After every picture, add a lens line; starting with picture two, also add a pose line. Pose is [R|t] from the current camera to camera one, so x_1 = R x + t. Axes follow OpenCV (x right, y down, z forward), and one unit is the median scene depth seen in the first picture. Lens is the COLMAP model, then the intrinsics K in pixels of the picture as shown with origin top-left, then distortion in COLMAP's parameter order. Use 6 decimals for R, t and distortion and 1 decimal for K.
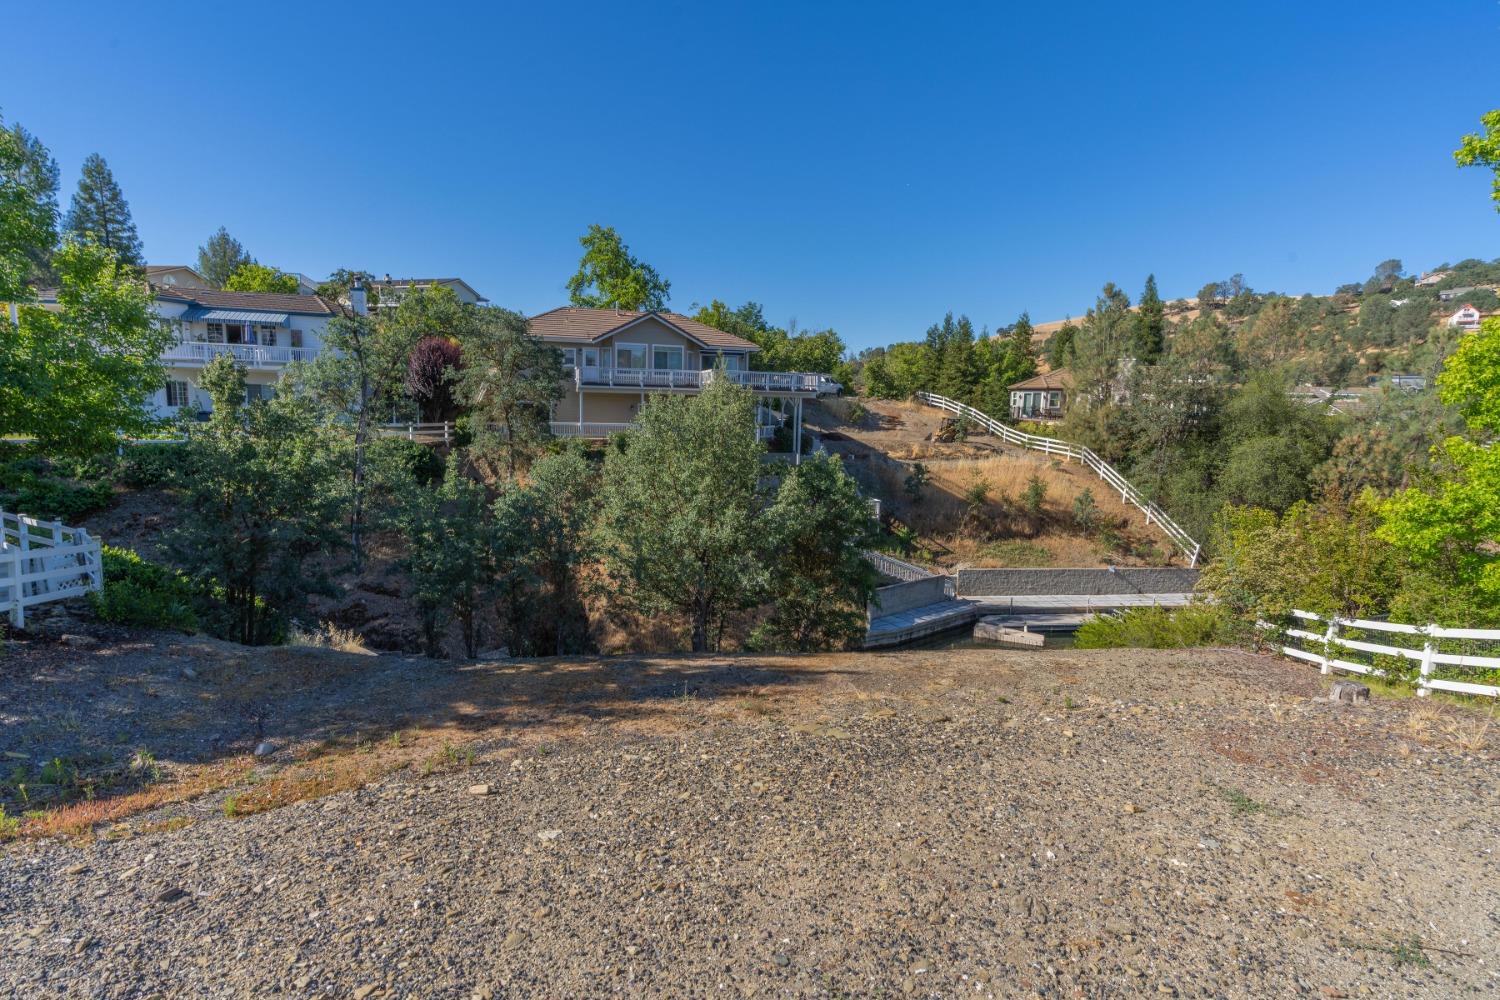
lens RADIAL K [[697.7, 0, 751.8], [0, 697.7, 500.5], [0, 0, 1]] dist [-0.007924, 0.002336]
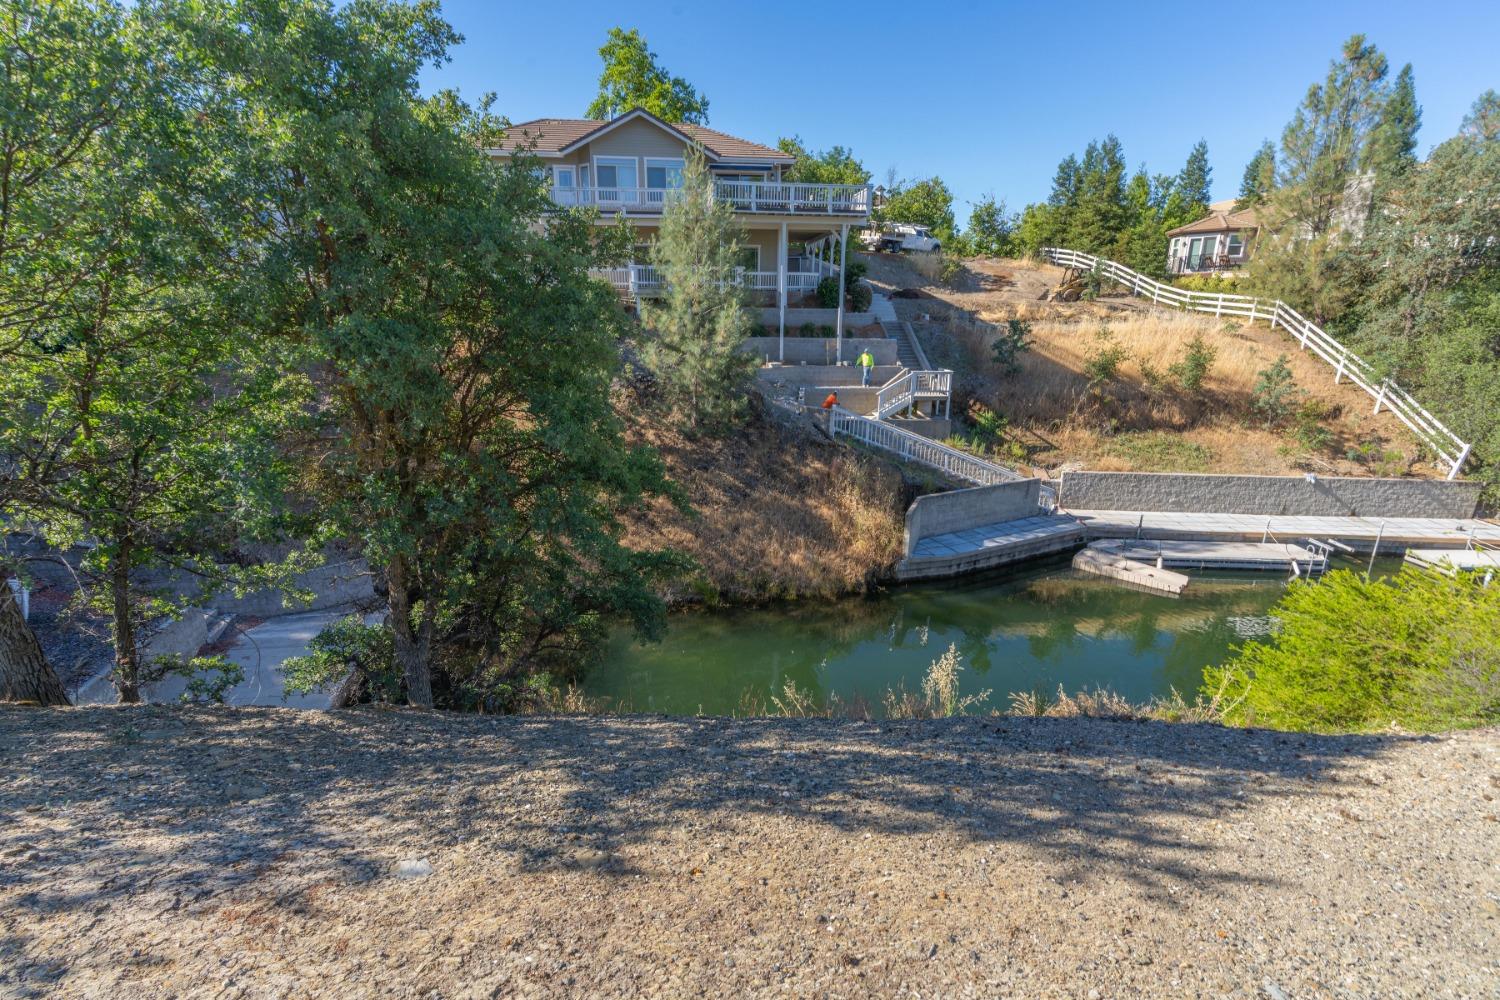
lens RADIAL K [[671.1, 0, 748.7], [0, 671.1, 500.0], [0, 0, 1]] dist [-0.010668, 0.004167]
pose [[0.981661, 0.036173, -0.187171, 0.106698], [-0.008908, 0.989464, 0.144506, 0.030870], [0.190426, -0.140188, 0.971641, 0.266470]]
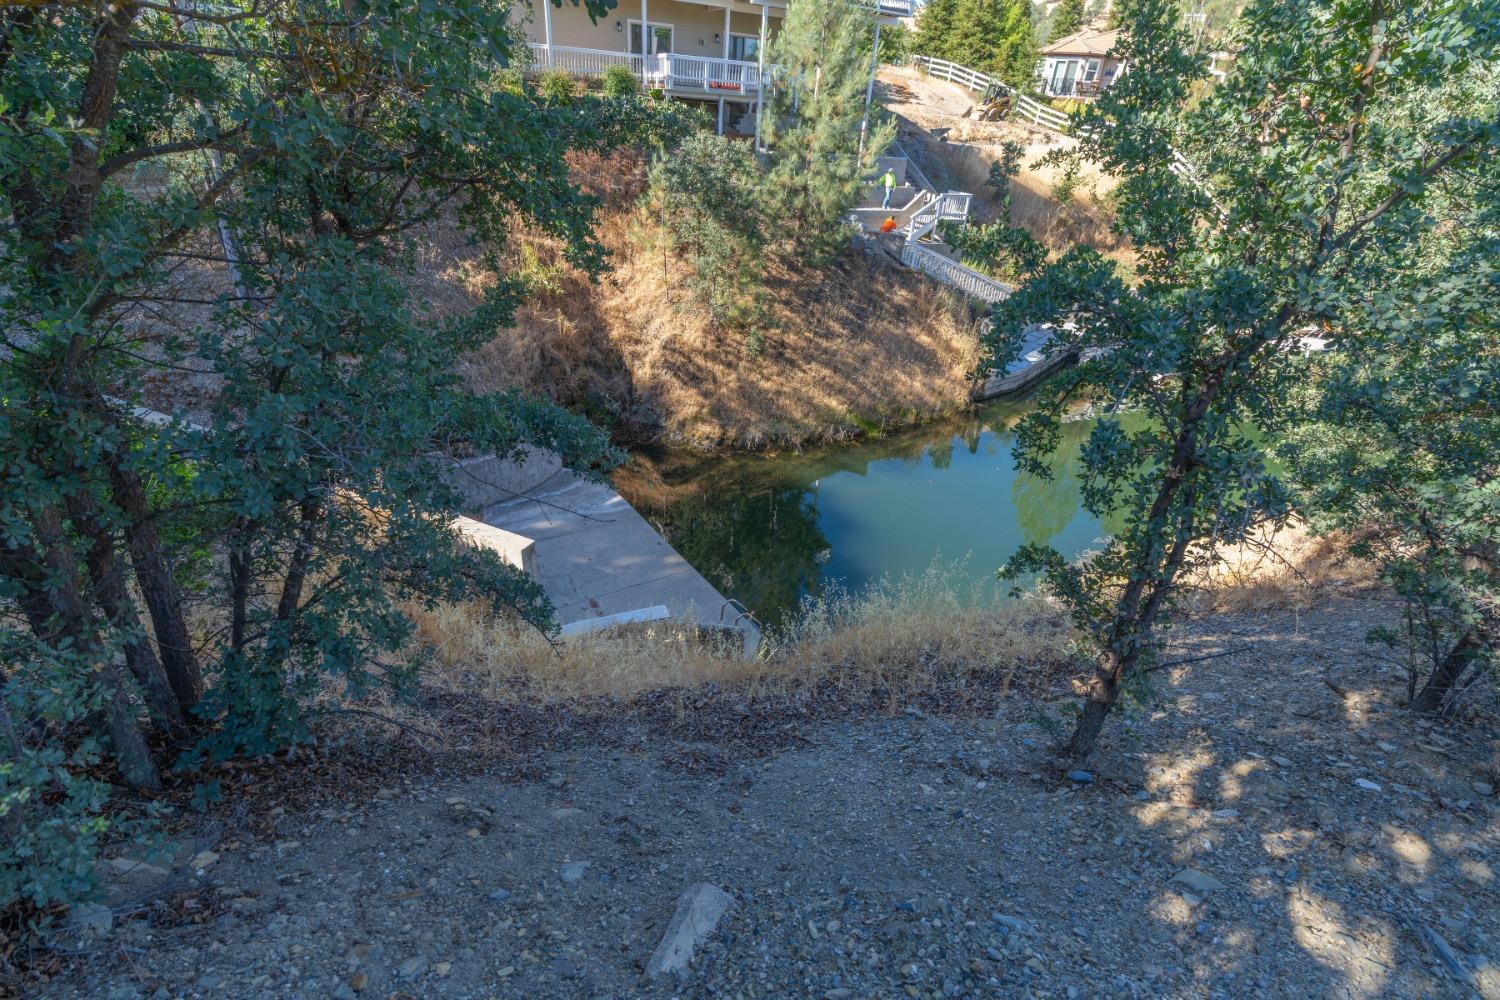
lens RADIAL K [[671.1, 0, 749.5], [0, 671.1, 500.6], [0, 0, 1]] dist [-0.010668, 0.004167]
pose [[0.979922, -0.066942, 0.187808, -0.191077], [-0.012153, 0.920147, 0.391385, 0.022486], [-0.199011, -0.385809, 0.900858, 0.260828]]
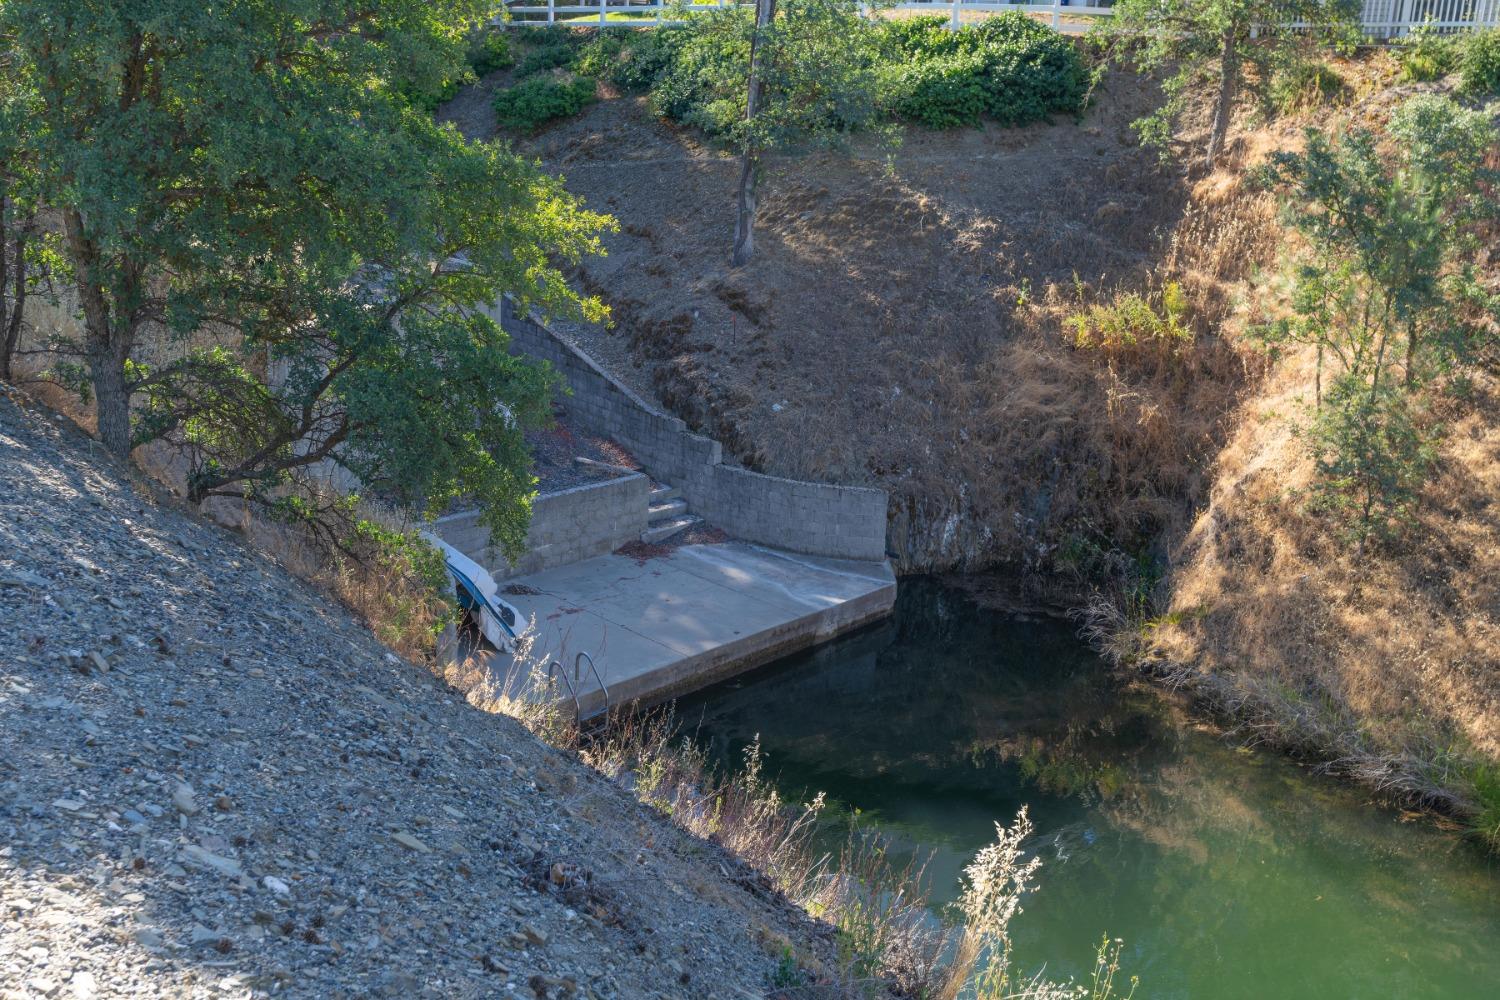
lens RADIAL K [[1456.7, 0, 741.1], [0, 1456.7, 503.2], [0, 0, 1]] dist [0.013256, 0.000000]
pose [[0.407902, 0.243328, -0.880004, 0.234346], [-0.158750, 0.968054, 0.194089, 0.043021], [0.899119, 0.060532, 0.433499, 0.358928]]
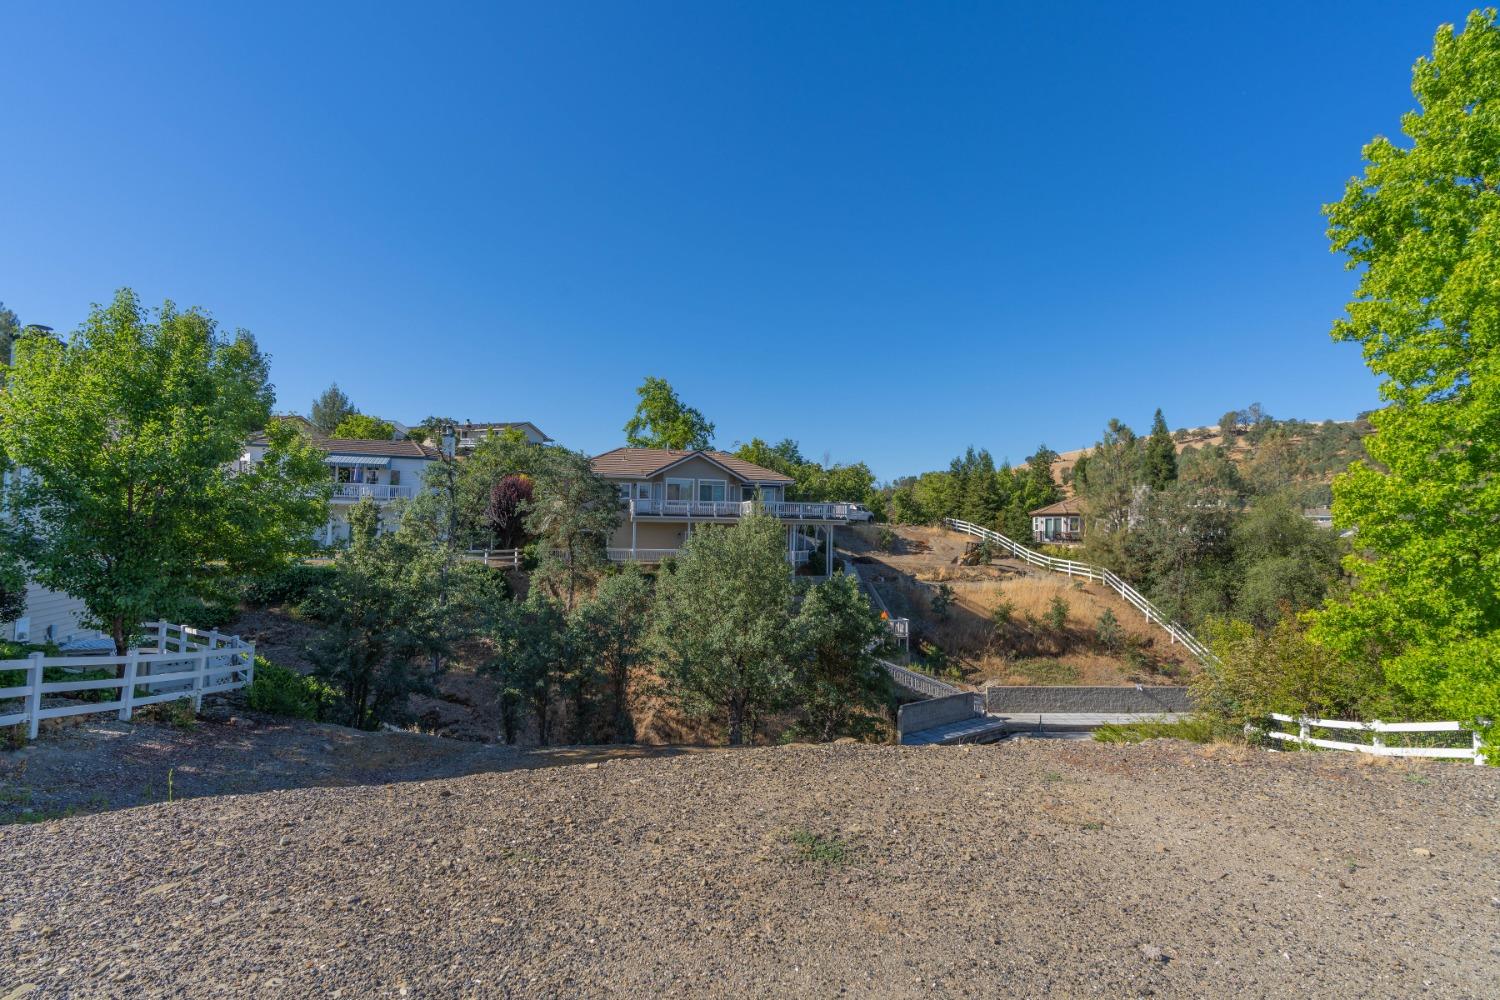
lens RADIAL K [[671.1, 0, 752.7], [0, 671.1, 501.9], [0, 0, 1]] dist [-0.010668, 0.004167]
pose [[0.998281, -0.009665, -0.057815, 0.007002], [-0.000814, 0.983932, -0.178543, 0.005649], [0.058612, 0.178284, 0.982232, -0.050051]]
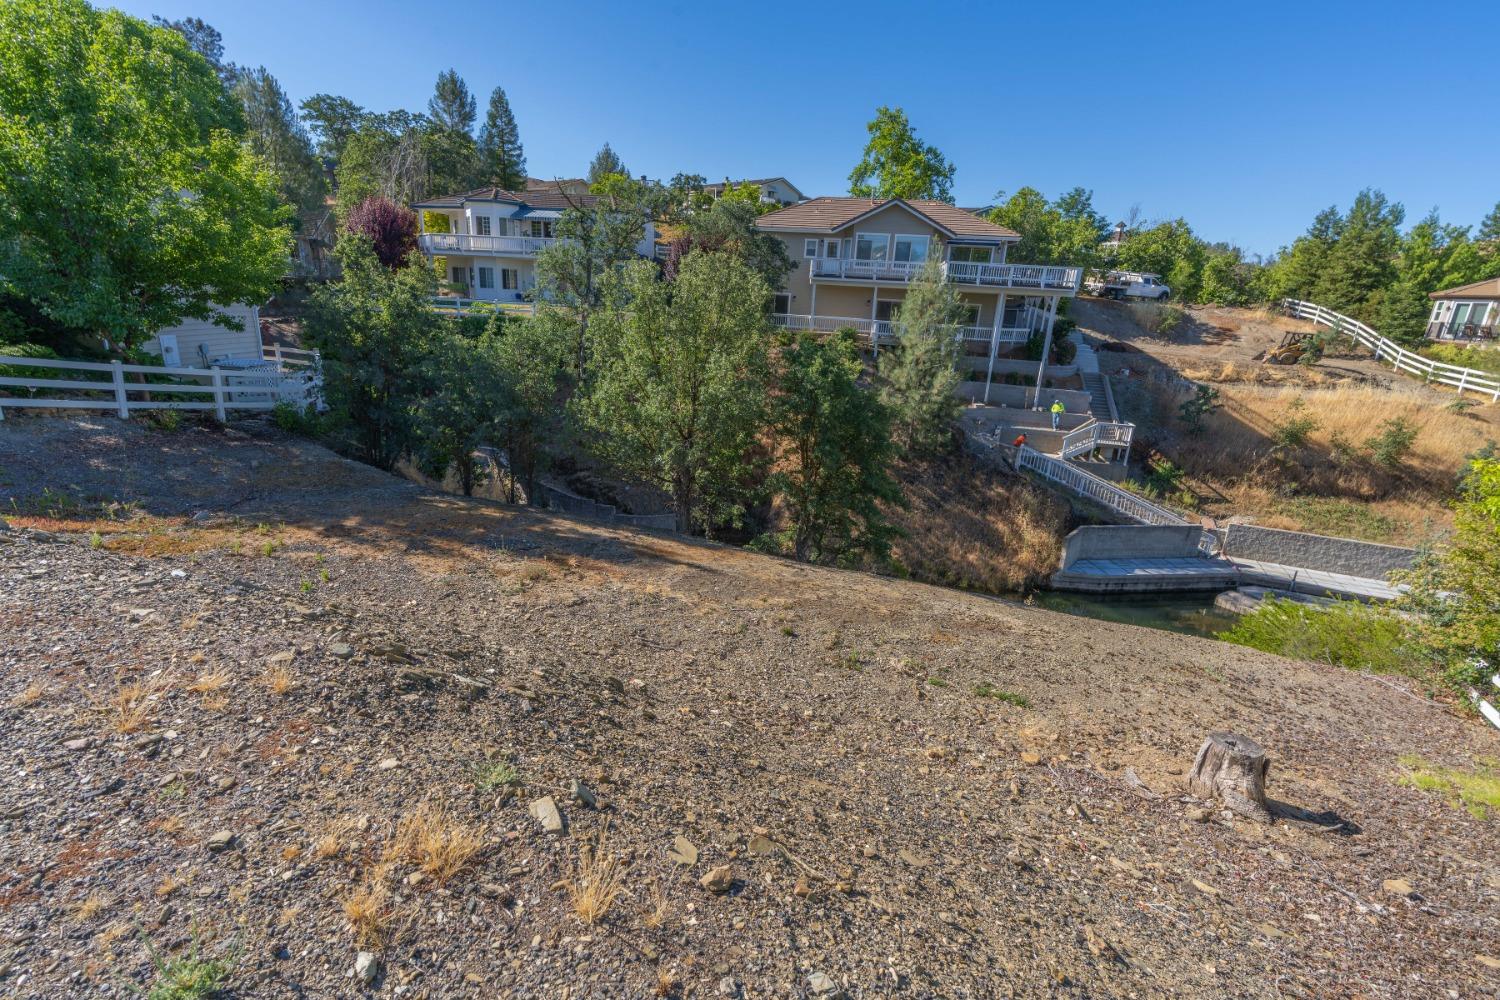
lens RADIAL K [[671.1, 0, 748.0], [0, 671.1, 502.1], [0, 0, 1]] dist [-0.010668, 0.004167]
pose [[0.873725, 0.164339, -0.457817, 0.151447], [-0.097181, 0.981199, 0.166748, 0.001389], [0.476613, -0.101201, 0.873269, 0.067970]]
